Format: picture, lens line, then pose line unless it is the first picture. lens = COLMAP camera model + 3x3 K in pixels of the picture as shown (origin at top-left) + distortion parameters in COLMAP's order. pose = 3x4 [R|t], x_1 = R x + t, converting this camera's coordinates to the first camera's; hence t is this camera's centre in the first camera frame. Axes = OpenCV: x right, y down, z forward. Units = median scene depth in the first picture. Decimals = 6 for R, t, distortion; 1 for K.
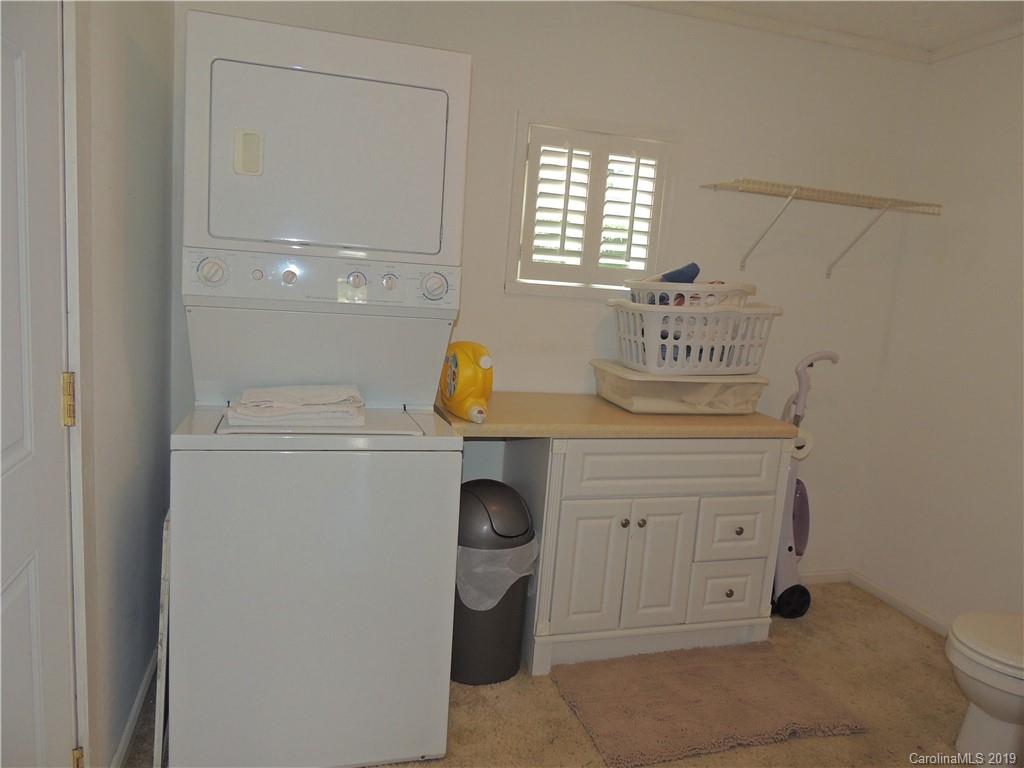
lens RADIAL K [[734.9, 0, 514.9], [0, 734.9, 386.4], [0, 0, 1]] dist [-0.008953, -0.008344]
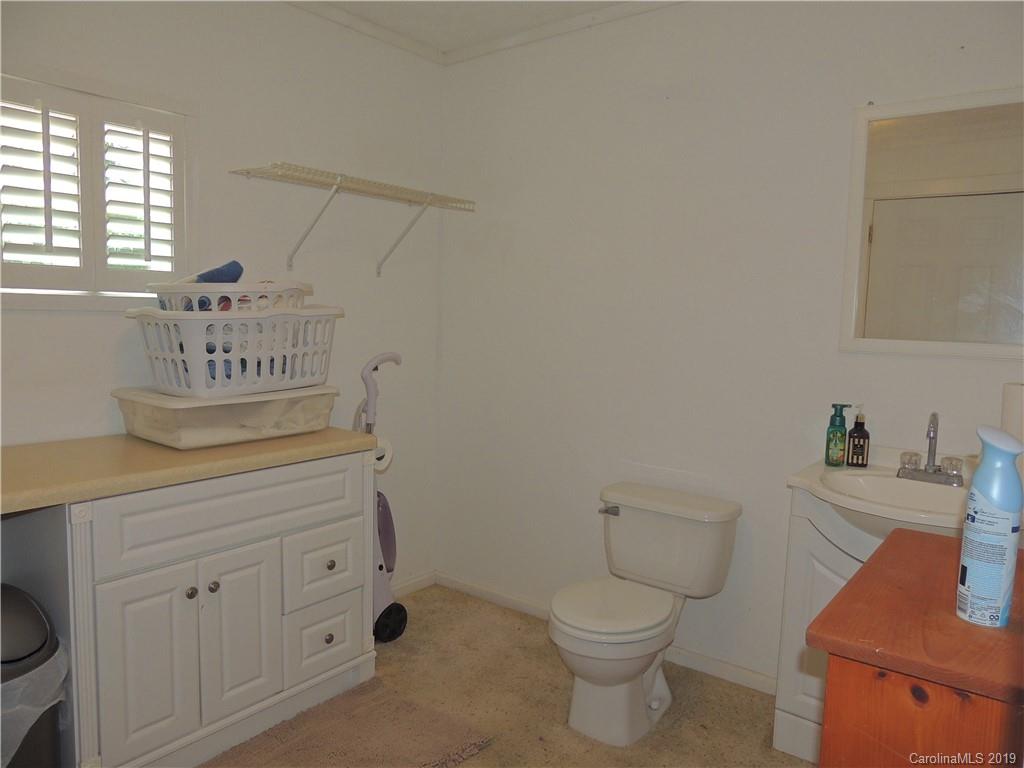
lens RADIAL K [[734.9, 0, 514.9], [0, 734.9, 386.4], [0, 0, 1]] dist [-0.008953, -0.008344]
pose [[0.812511, -0.112660, 0.571956, 0.008876], [0.125722, 0.991924, 0.016785, -0.000006], [-0.569228, 0.058269, 0.820113, 0.144248]]
